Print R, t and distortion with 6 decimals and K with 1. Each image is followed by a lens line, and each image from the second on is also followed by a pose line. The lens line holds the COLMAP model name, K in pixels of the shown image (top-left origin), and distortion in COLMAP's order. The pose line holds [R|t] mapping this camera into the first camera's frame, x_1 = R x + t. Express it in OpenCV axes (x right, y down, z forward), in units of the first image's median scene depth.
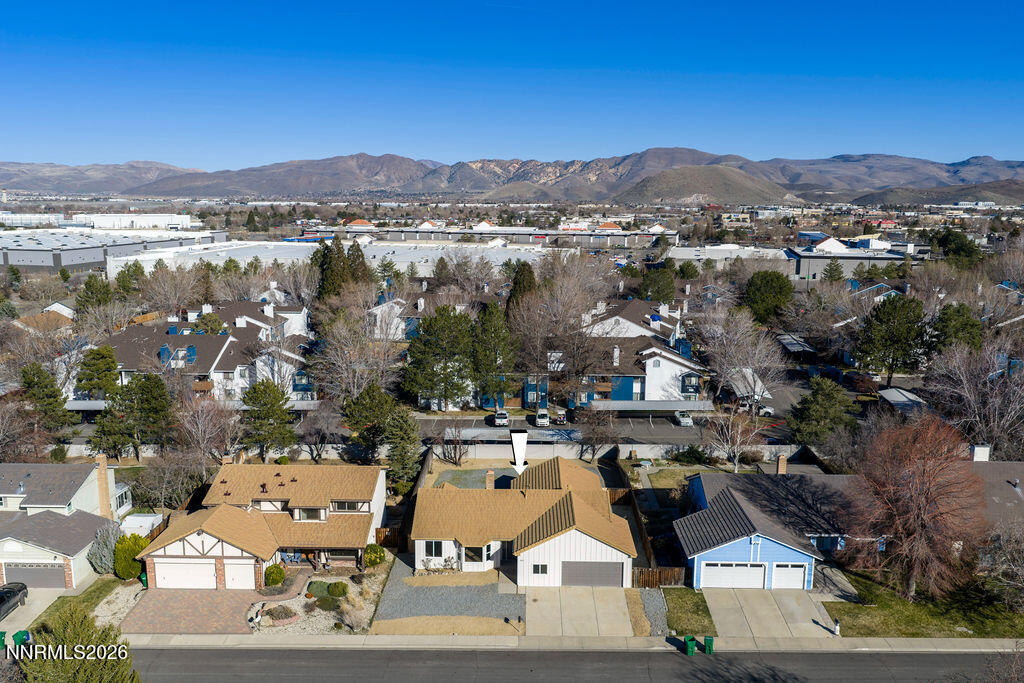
lens RADIAL K [[828.9, 0, 512.0], [0, 828.9, 341.5], [0, 0, 1]] dist [0.001227, 0.000323]
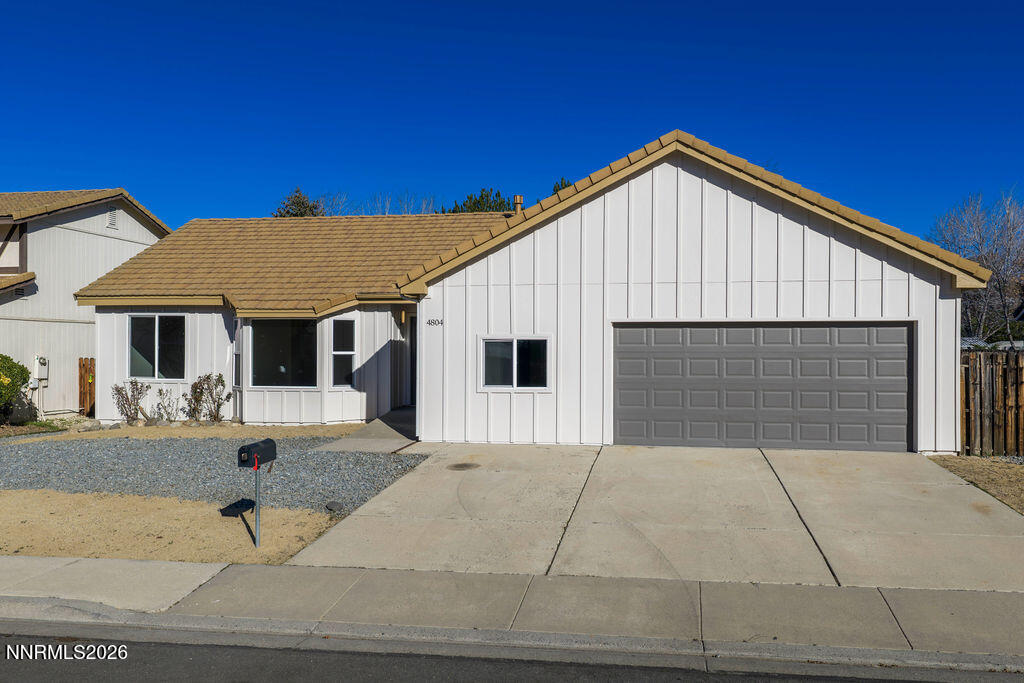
lens RADIAL K [[874.0, 0, 512.0], [0, 874.0, 341.5], [0, 0, 1]] dist [0.010478, -0.010354]
pose [[0.987053, -0.007499, -0.160220, 0.069104], [-0.019179, 0.986222, -0.164311, 0.301705], [0.159244, 0.165257, 0.973310, 0.757984]]
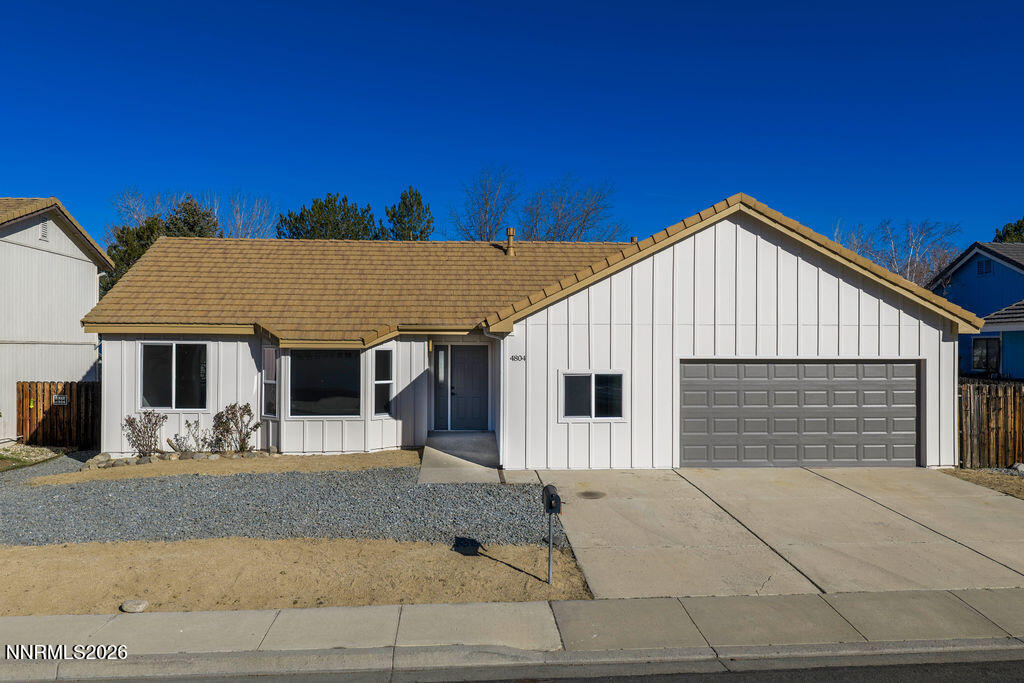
lens RADIAL K [[874.0, 0, 512.0], [0, 874.0, 341.5], [0, 0, 1]] dist [0.010478, -0.010354]
pose [[0.996185, -0.004810, 0.087136, -0.011808], [0.018998, 0.986486, -0.162741, 0.294725], [-0.085176, 0.163775, 0.982814, 0.734352]]
